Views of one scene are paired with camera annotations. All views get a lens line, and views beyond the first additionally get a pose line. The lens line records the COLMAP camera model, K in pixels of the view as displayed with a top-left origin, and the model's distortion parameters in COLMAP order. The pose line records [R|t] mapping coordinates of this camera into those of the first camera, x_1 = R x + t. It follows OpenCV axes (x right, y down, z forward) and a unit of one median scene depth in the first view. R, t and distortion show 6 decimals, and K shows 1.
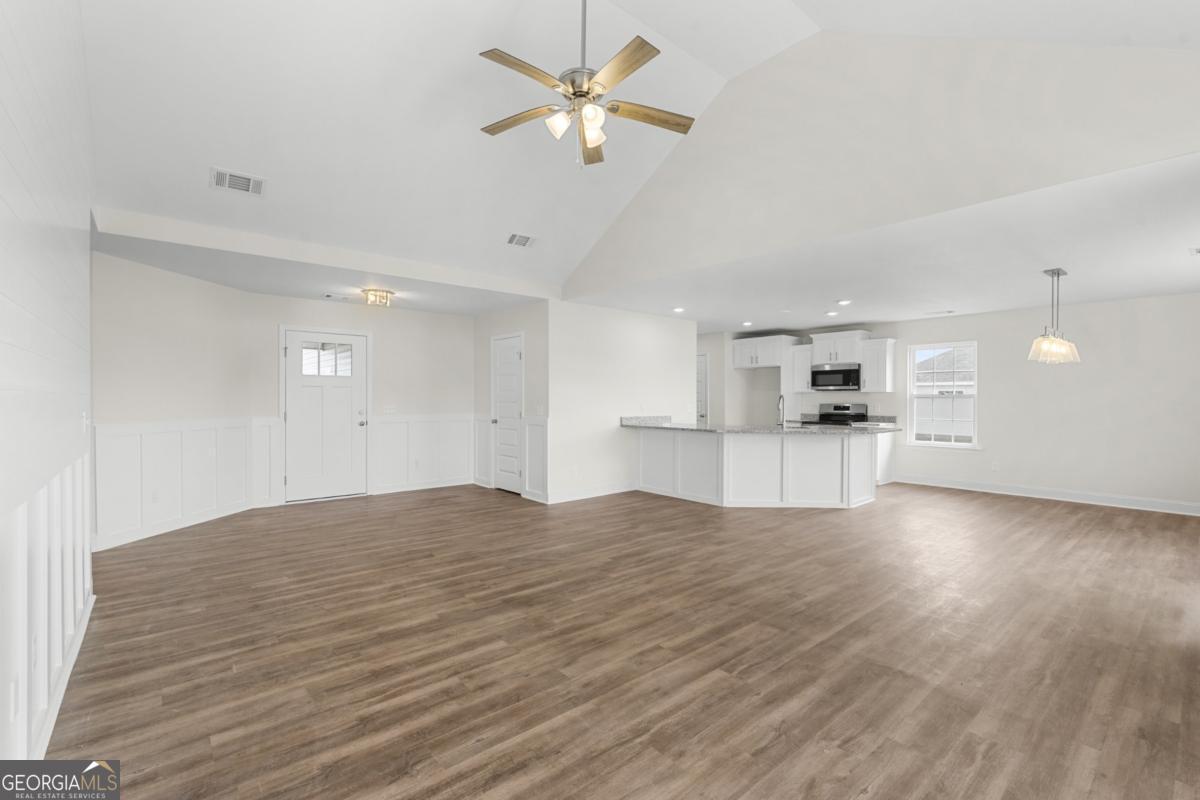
lens RADIAL K [[536.8, 0, 596.4], [0, 536.8, 401.8], [0, 0, 1]] dist [-0.001458, -0.000175]
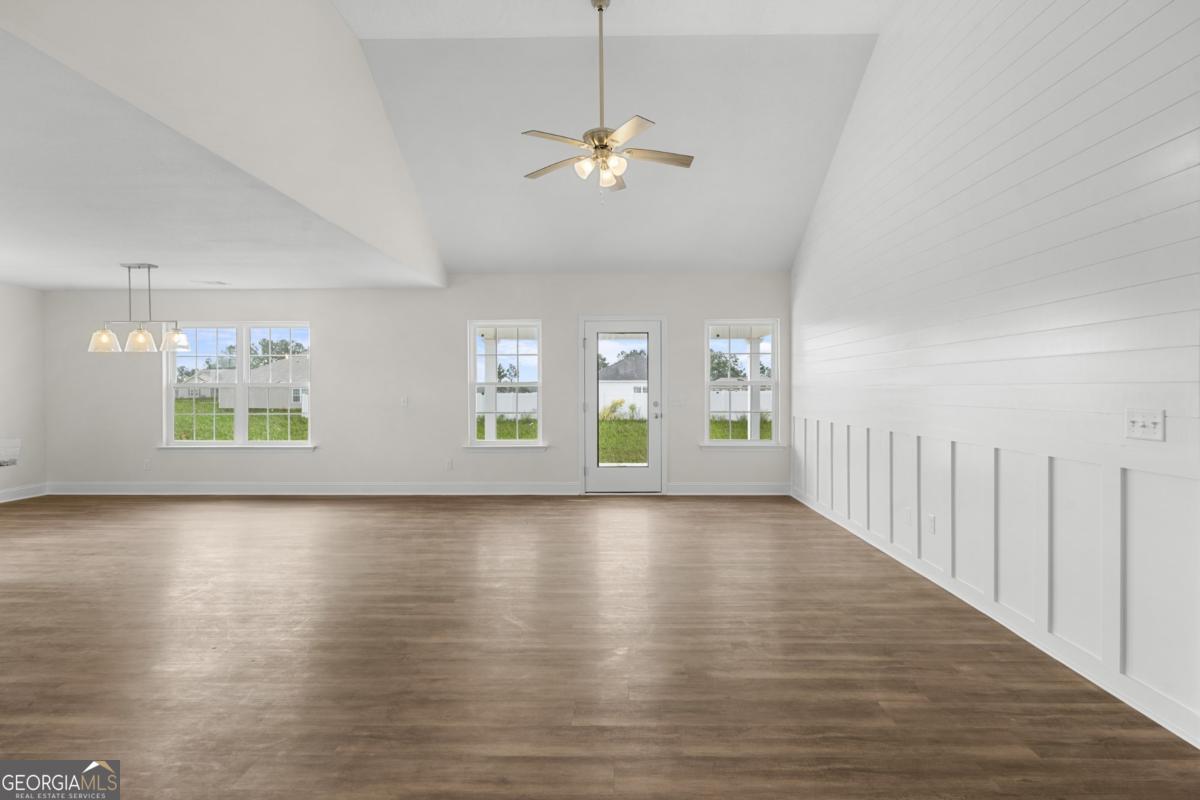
lens RADIAL K [[536.8, 0, 596.4], [0, 536.8, 401.8], [0, 0, 1]] dist [-0.001458, -0.000175]
pose [[-0.727572, -0.018516, 0.685781, -0.848738], [0.002802, 0.999547, 0.029961, -0.022024], [-0.686025, 0.023720, -0.727191, 1.847540]]
